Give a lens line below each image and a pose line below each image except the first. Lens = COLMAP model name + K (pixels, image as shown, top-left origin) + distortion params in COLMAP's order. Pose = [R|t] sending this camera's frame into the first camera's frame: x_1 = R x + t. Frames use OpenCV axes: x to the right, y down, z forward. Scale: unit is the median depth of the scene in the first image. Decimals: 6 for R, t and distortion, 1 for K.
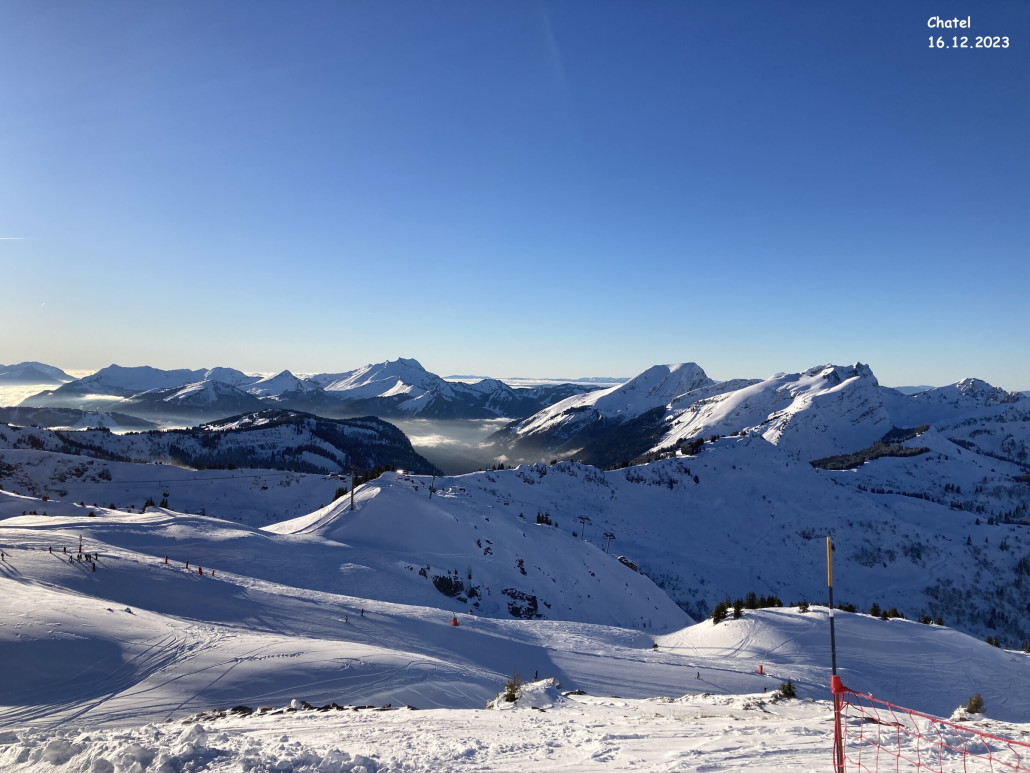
lens RADIAL K [[811.6, 0, 516.1], [0, 811.6, 380.4], [0, 0, 1]] dist [0.032817, -0.070891]
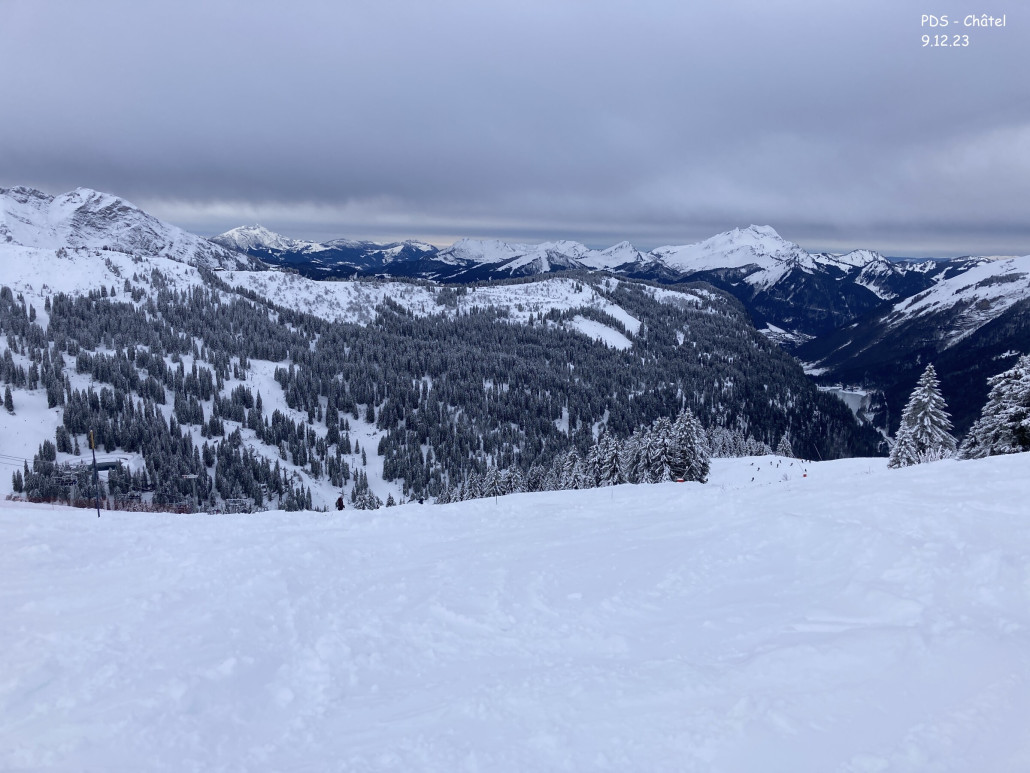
lens RADIAL K [[811.6, 0, 516.1], [0, 811.6, 380.4], [0, 0, 1]] dist [0.032817, -0.070891]
pose [[0.910548, 0.062836, -0.408599, -0.019849], [-0.003051, 0.989375, 0.145352, 0.031404], [0.413391, -0.131103, 0.901066, 0.269844]]
